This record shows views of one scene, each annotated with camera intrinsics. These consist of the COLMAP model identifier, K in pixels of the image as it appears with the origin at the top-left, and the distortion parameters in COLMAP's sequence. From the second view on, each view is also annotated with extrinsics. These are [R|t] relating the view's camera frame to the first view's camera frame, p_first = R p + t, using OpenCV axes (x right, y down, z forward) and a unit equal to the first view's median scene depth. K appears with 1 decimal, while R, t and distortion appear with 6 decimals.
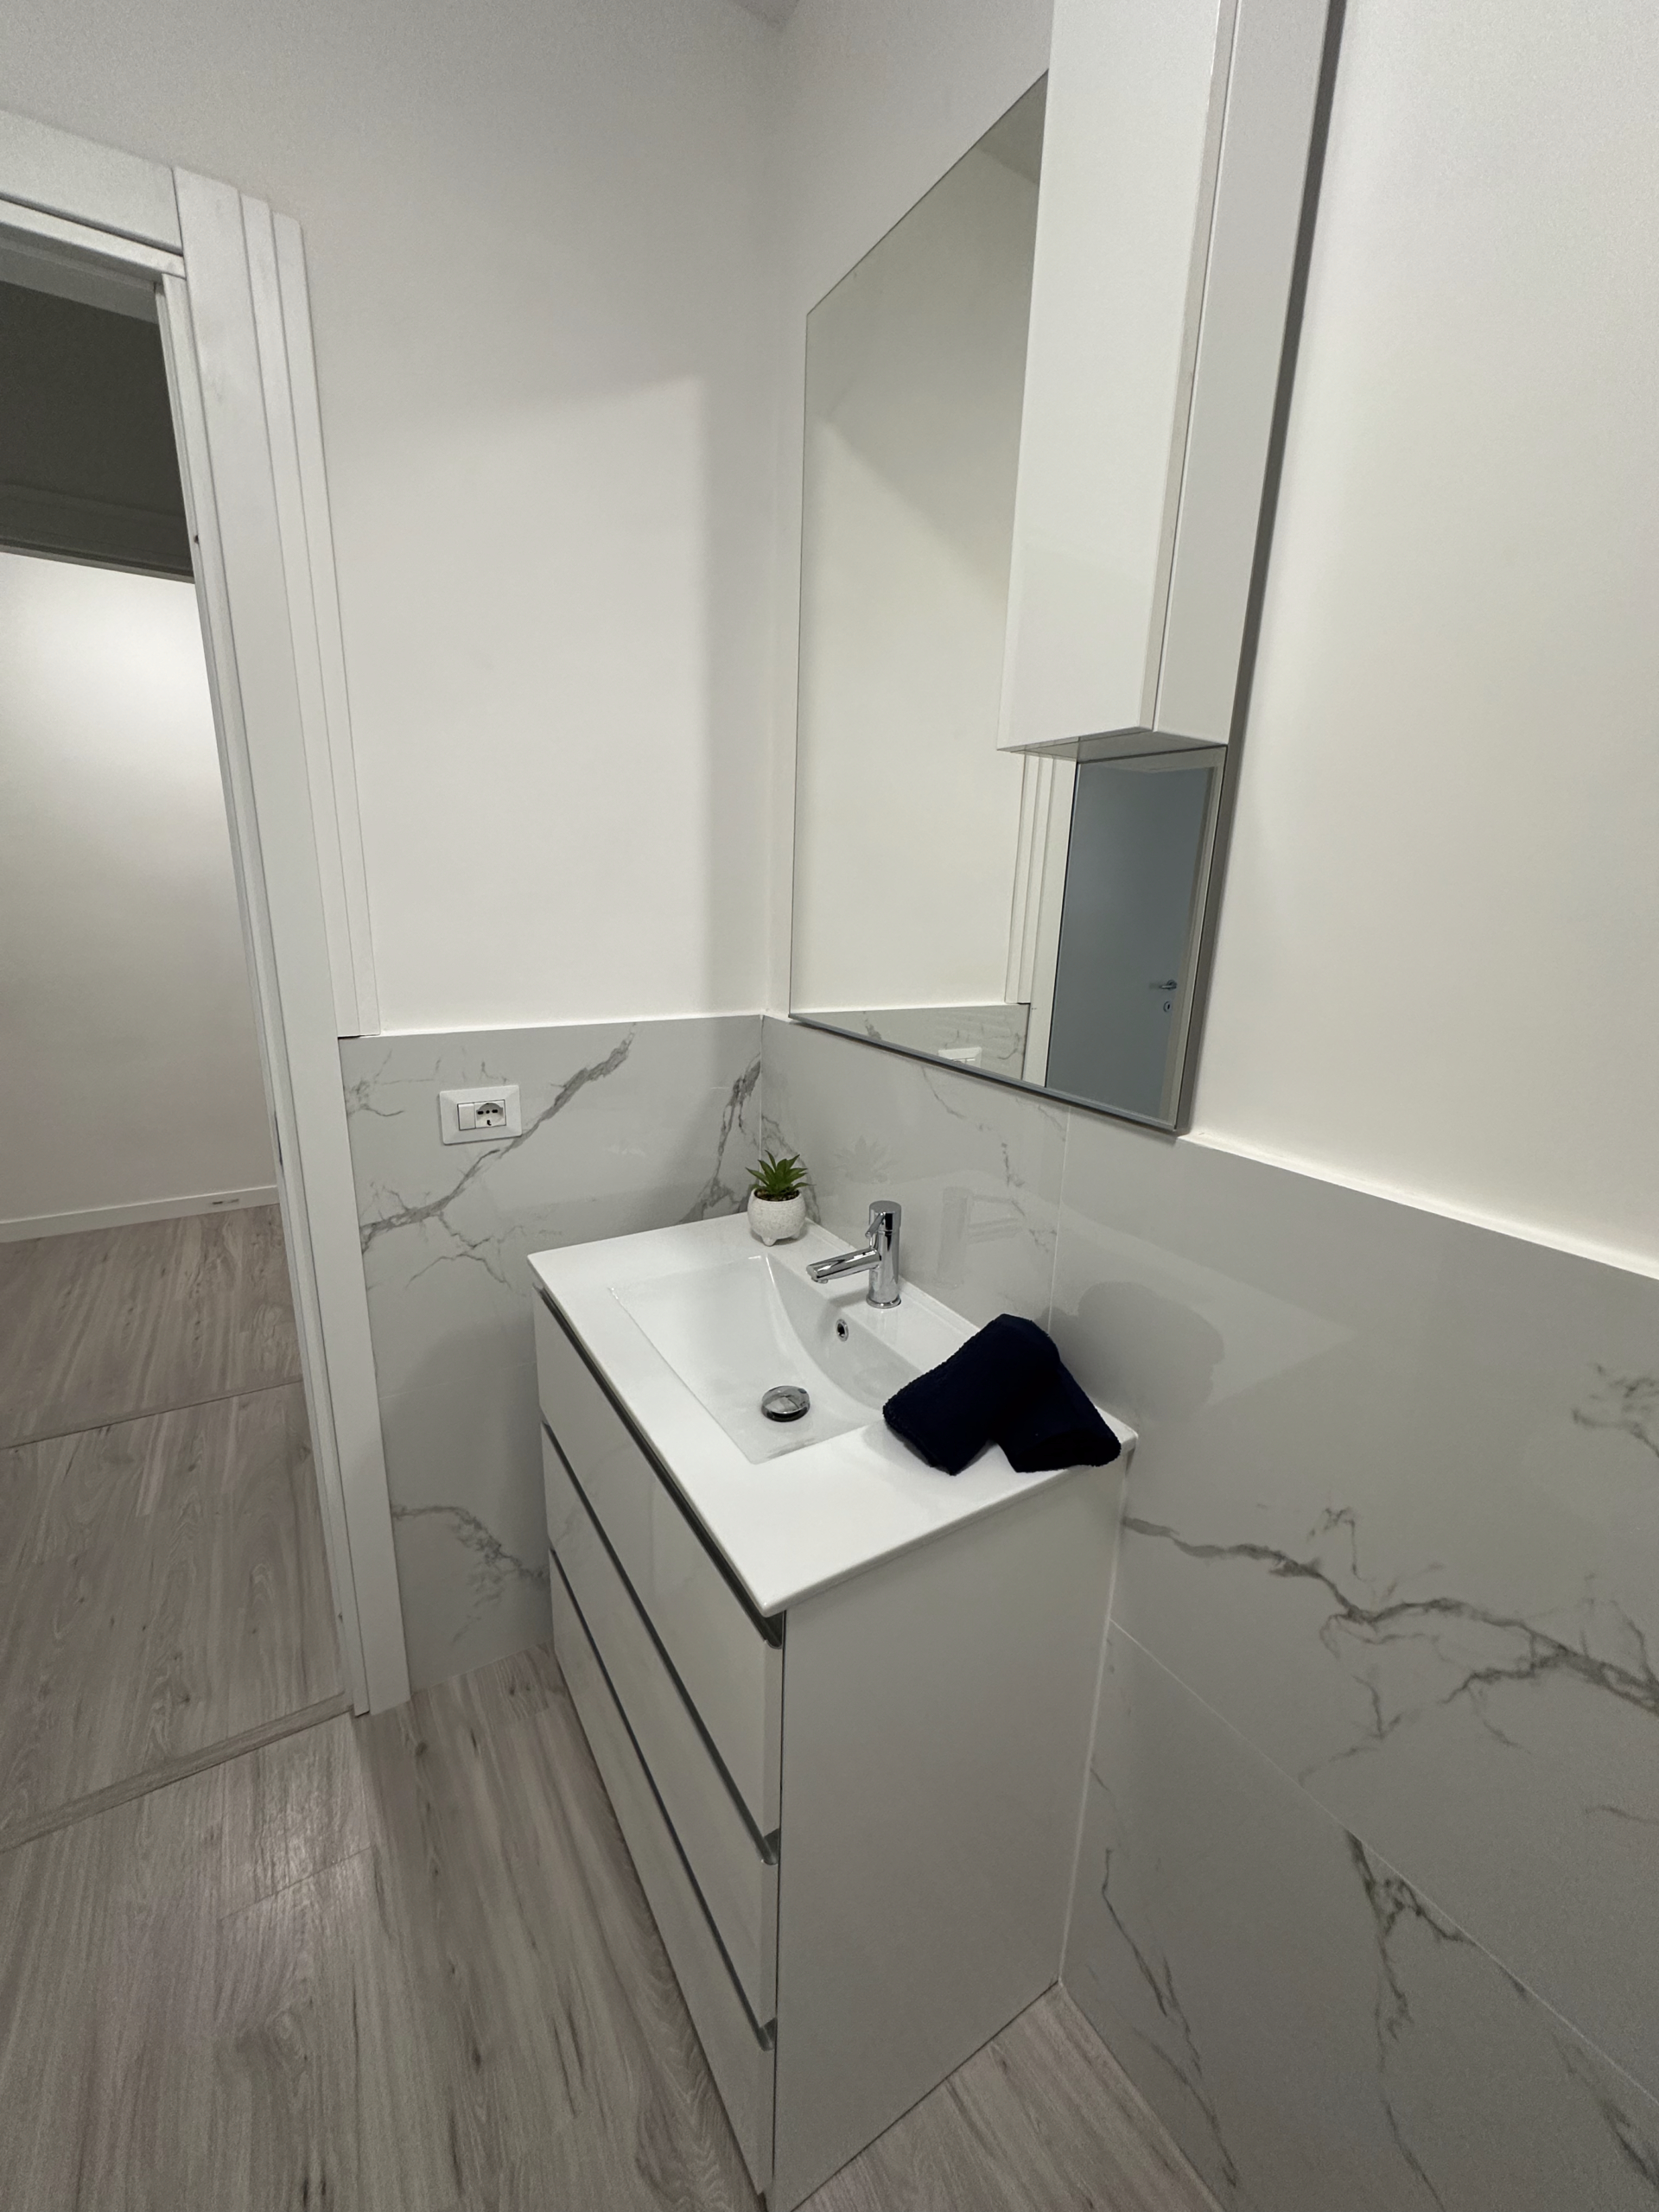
lens RADIAL K [[878.5, 0, 821.3], [0, 878.5, 1106.6], [0, 0, 1]] dist [0.001233, 0.000112]
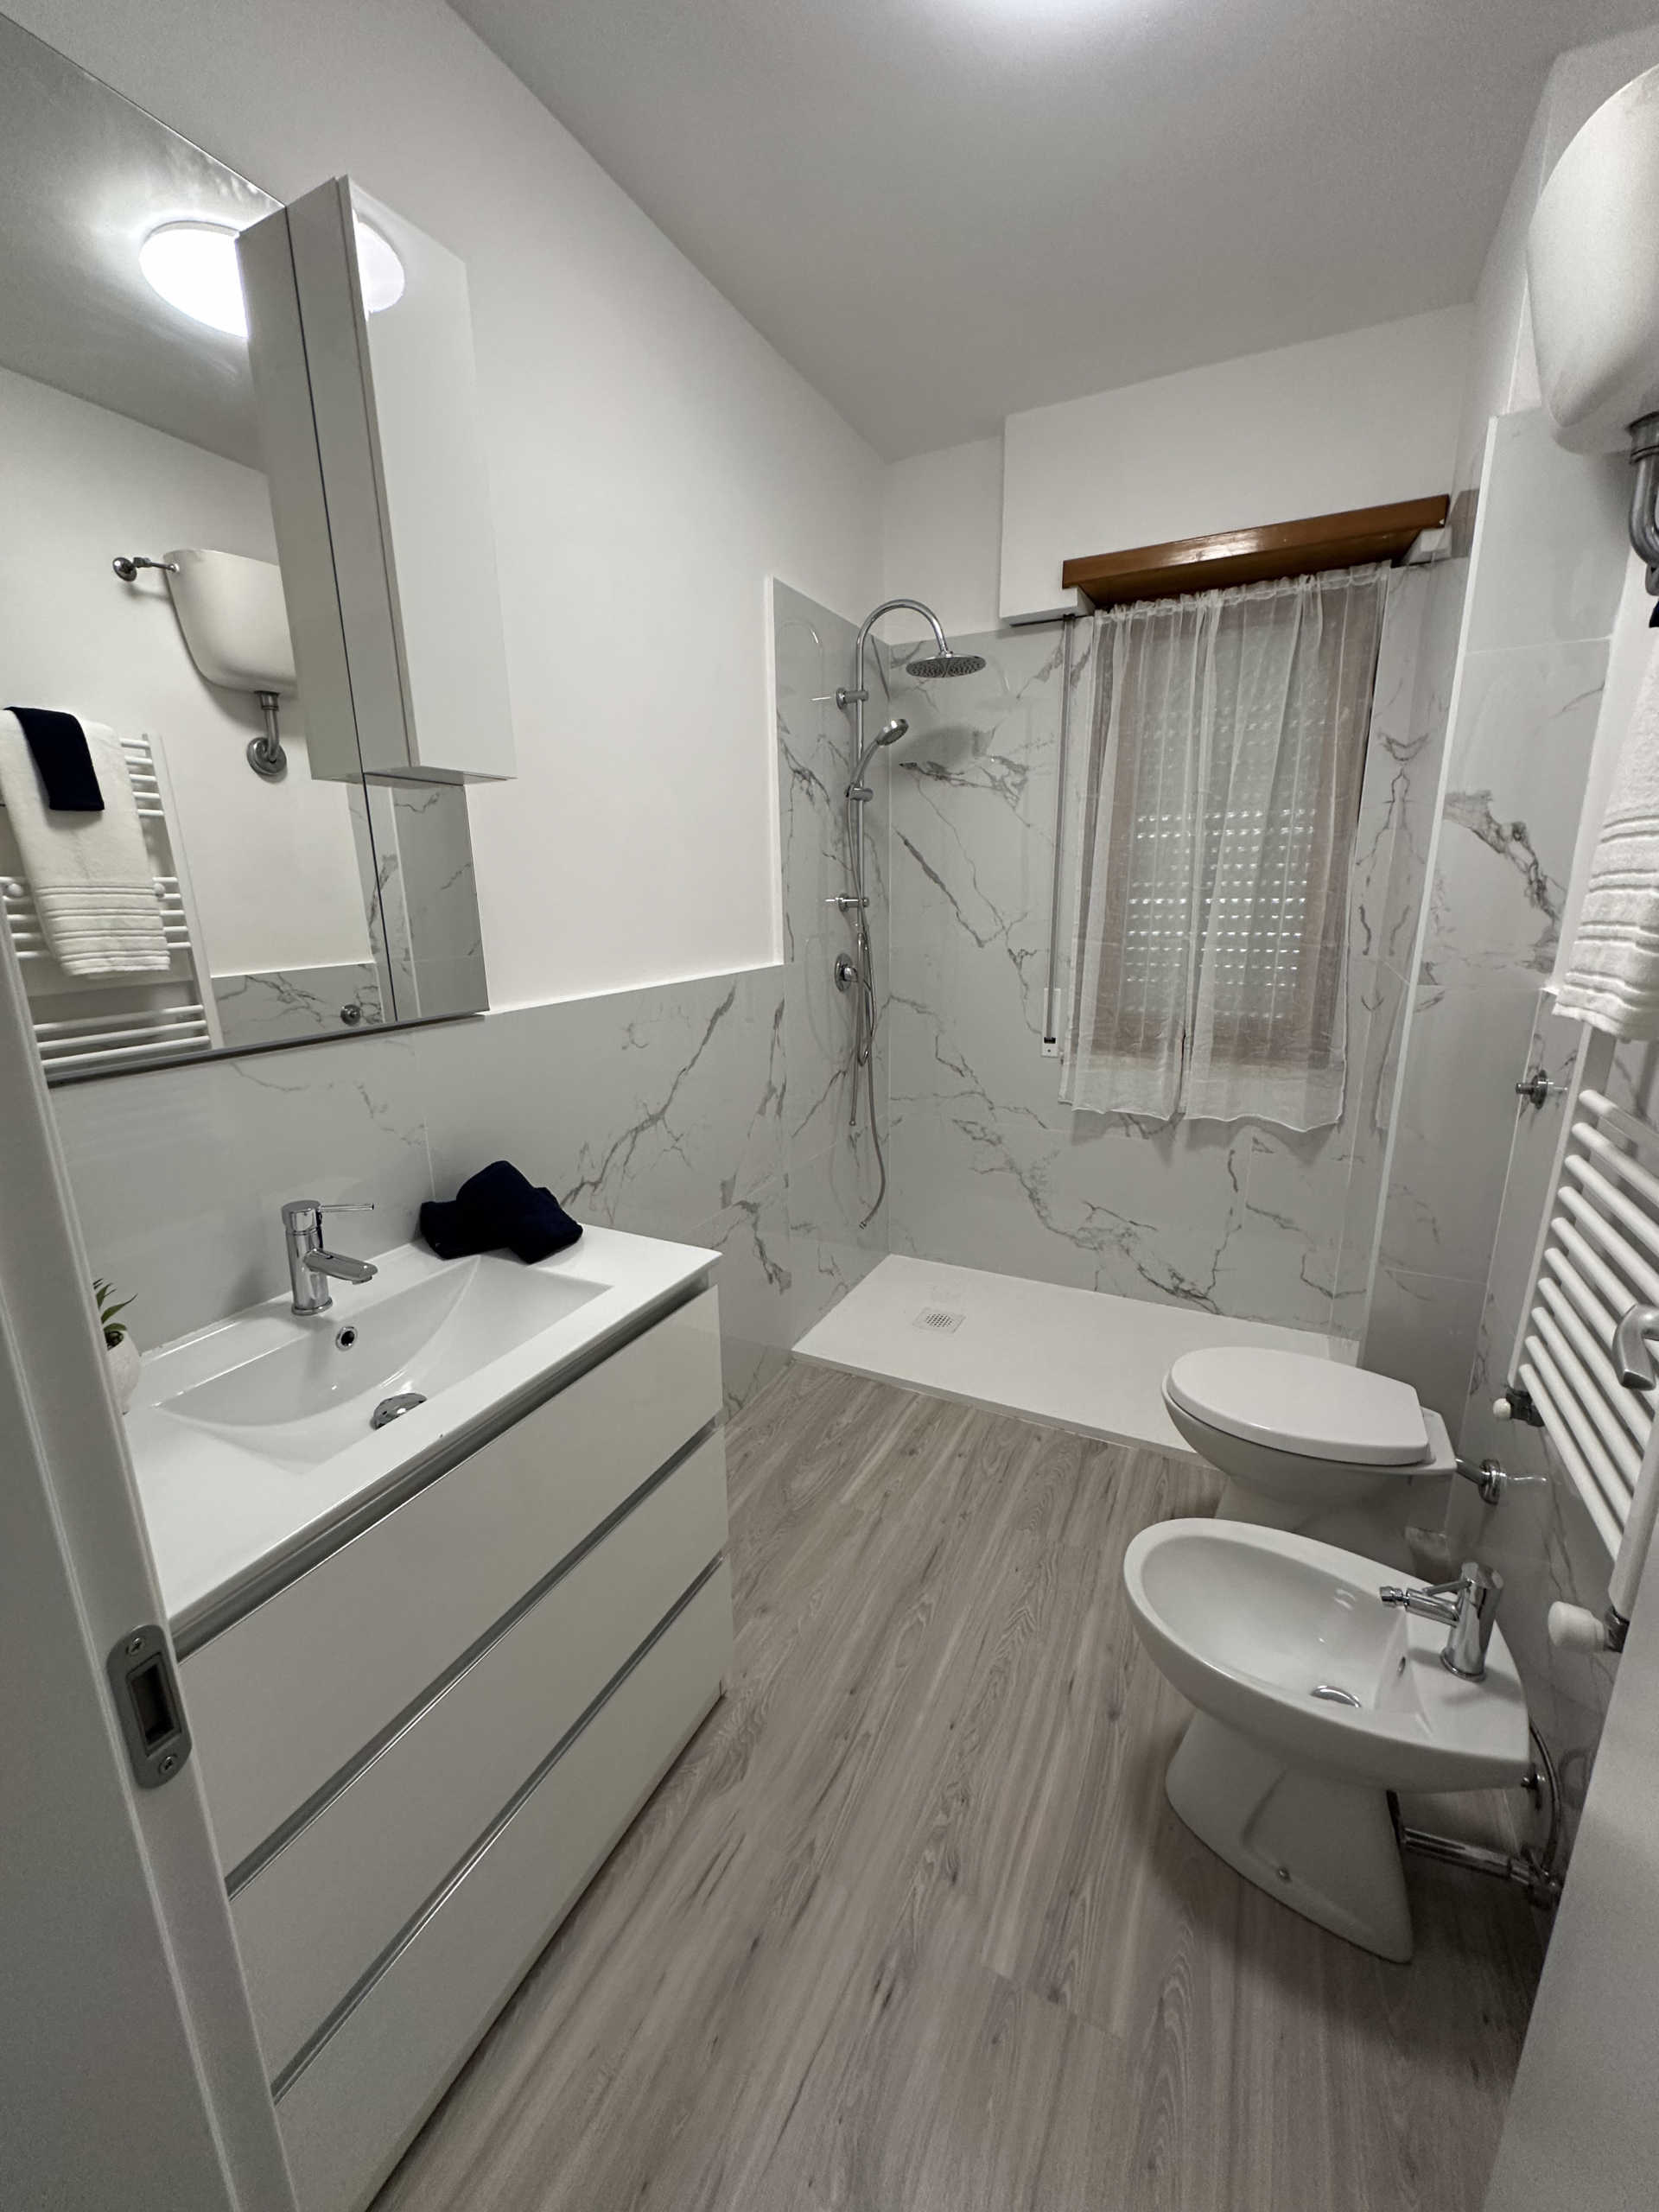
lens RADIAL K [[878.5, 0, 821.3], [0, 878.5, 1106.6], [0, 0, 1]] dist [0.001233, 0.000112]
pose [[-0.522240, -0.222735, 0.823198, -1.167555], [0.214026, 0.900164, 0.379339, -0.265162], [-0.825505, 0.374291, -0.422430, 1.065060]]
